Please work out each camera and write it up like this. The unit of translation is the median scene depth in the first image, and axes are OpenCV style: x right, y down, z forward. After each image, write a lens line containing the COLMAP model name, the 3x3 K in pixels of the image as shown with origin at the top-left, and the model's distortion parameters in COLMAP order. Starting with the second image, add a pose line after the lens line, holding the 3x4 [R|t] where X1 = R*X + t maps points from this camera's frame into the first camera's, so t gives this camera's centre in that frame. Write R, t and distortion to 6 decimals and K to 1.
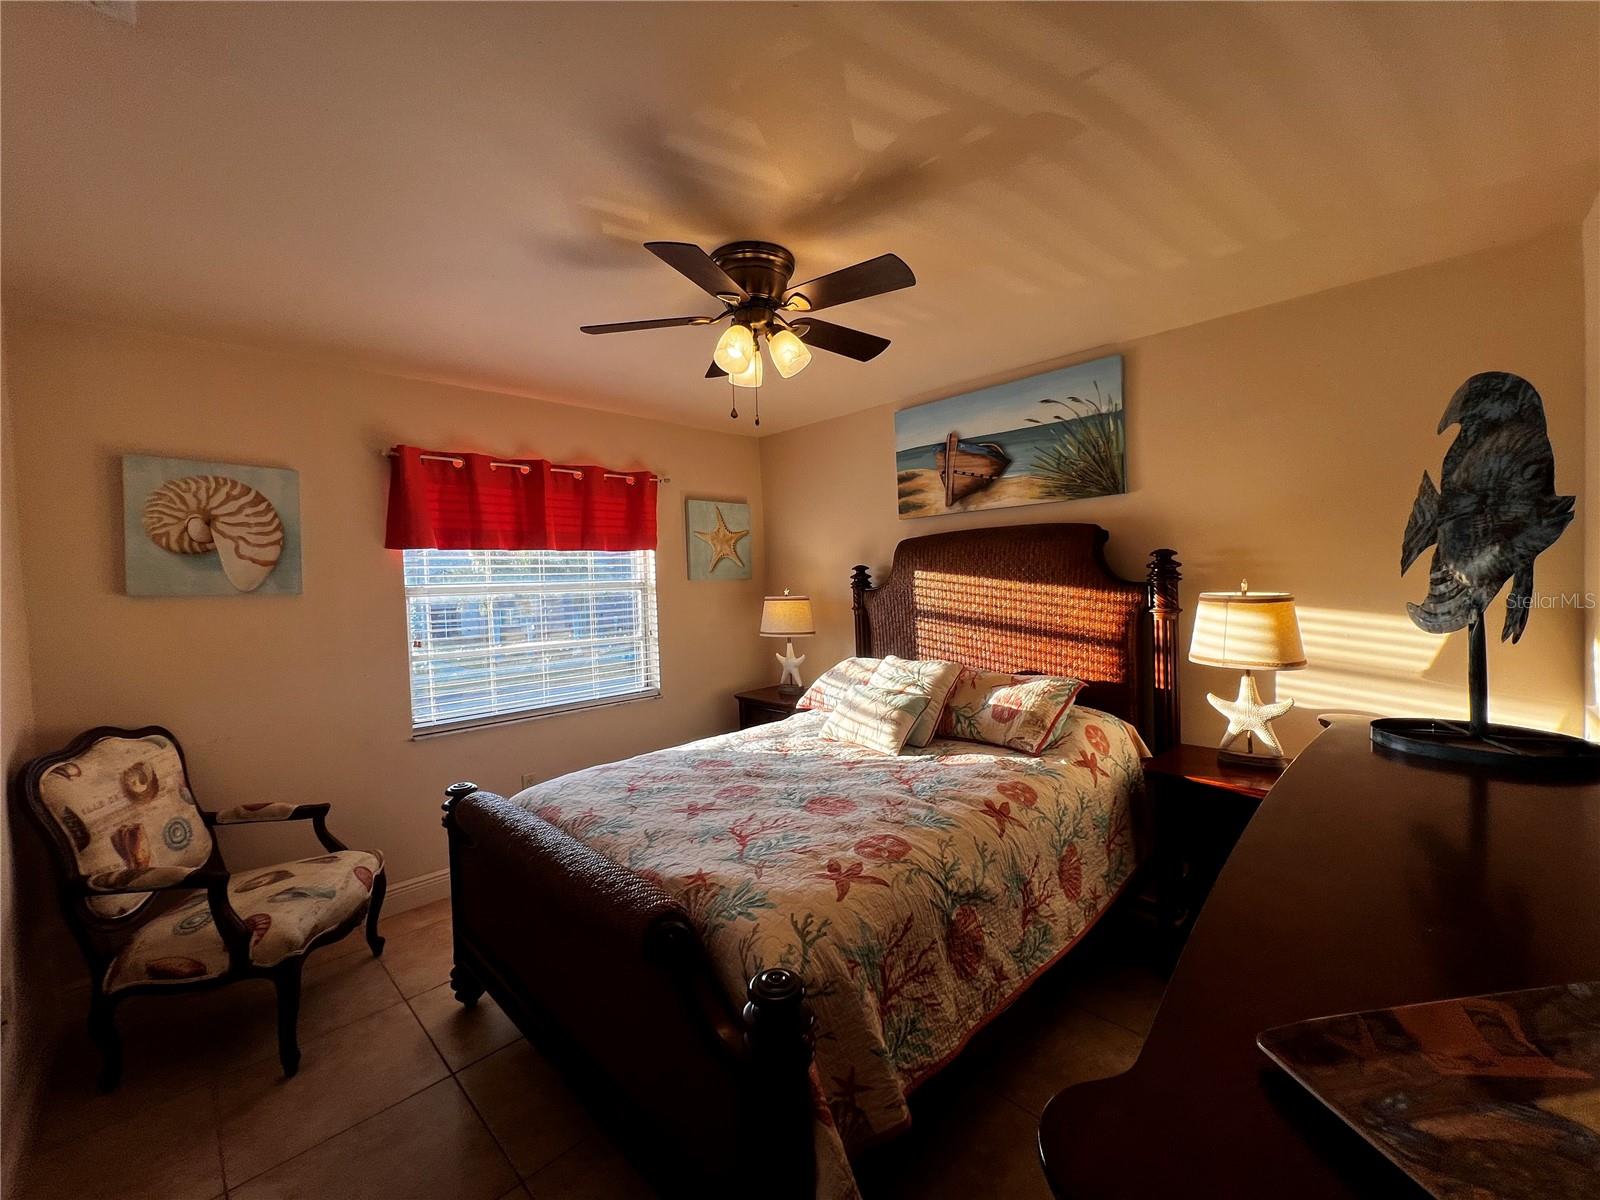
lens RADIAL K [[642.0, 0, 800.9], [0, 642.0, 598.1], [0, 0, 1]] dist [-0.000723, 0.000333]
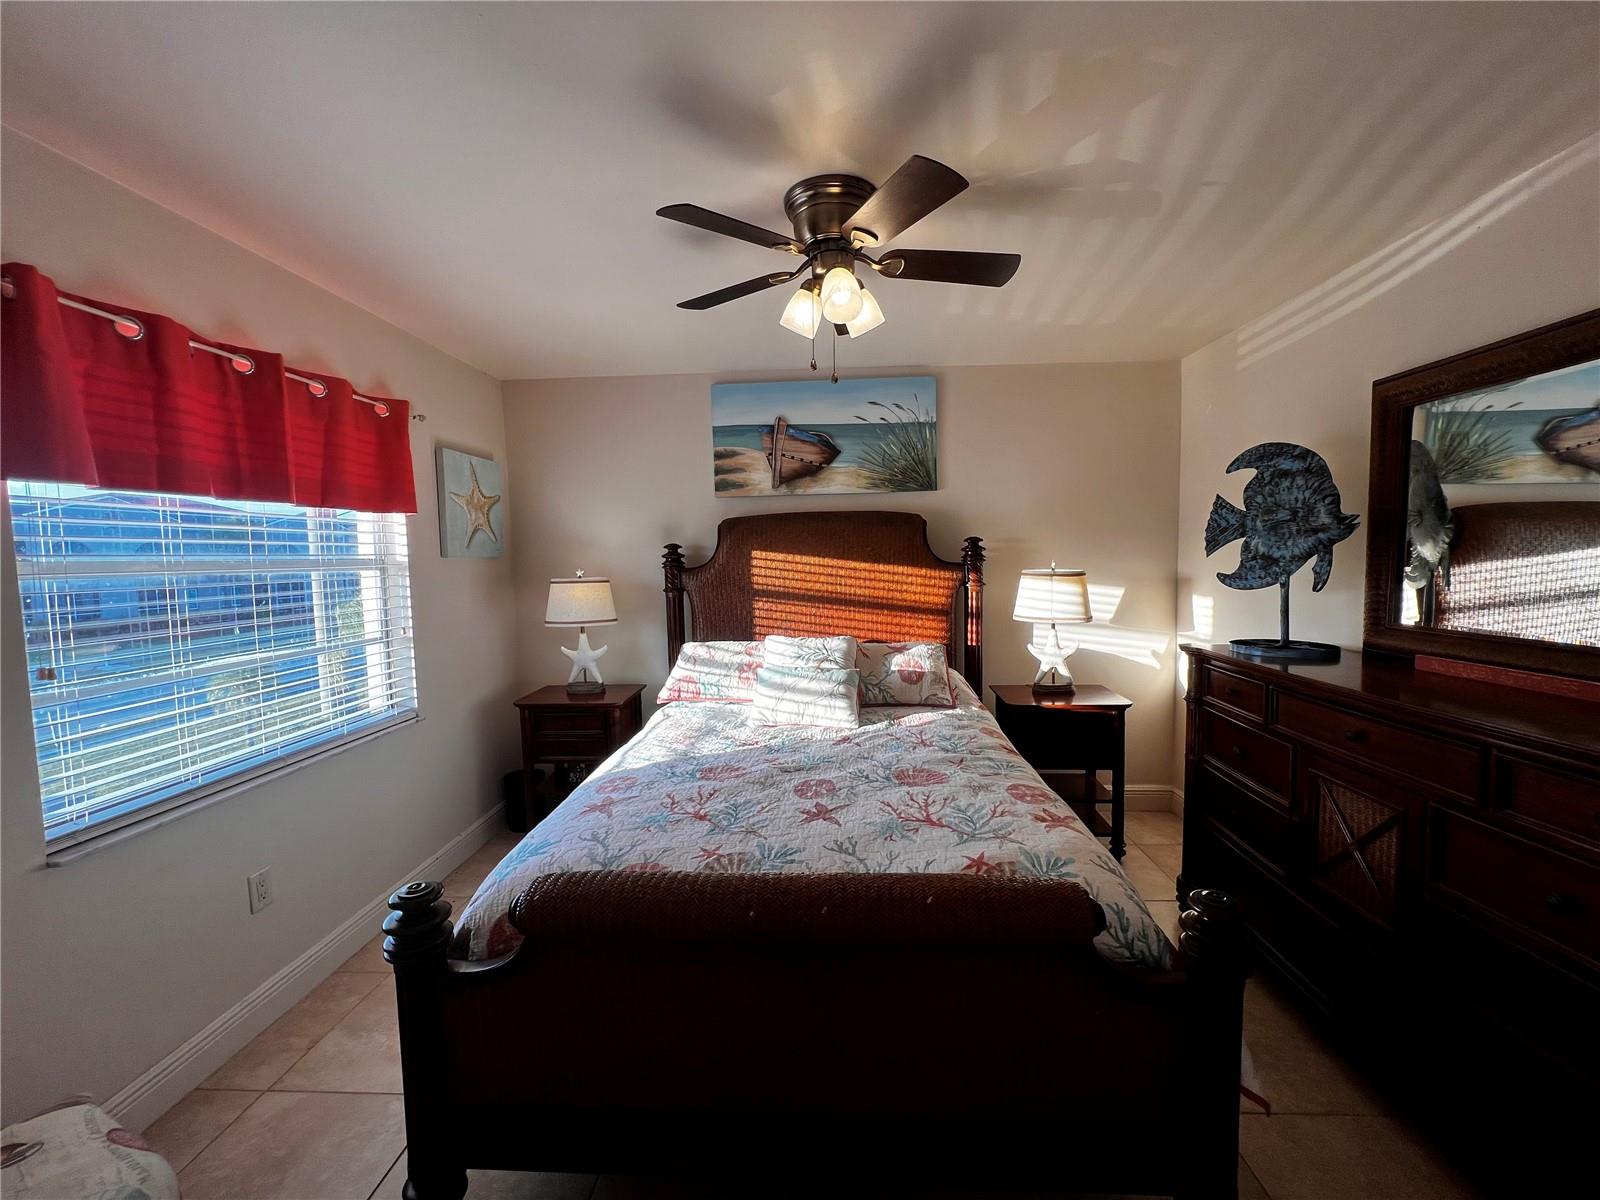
lens RADIAL K [[642.5, 0, 800.0], [0, 642.5, 600.0], [0, 0, 1]] dist [-0.008918, -0.000063]
pose [[0.746551, -0.028212, 0.664730, -0.524643], [0.013668, 0.999540, 0.027071, 0.009762], [-0.665188, -0.011124, 0.746593, 0.256261]]
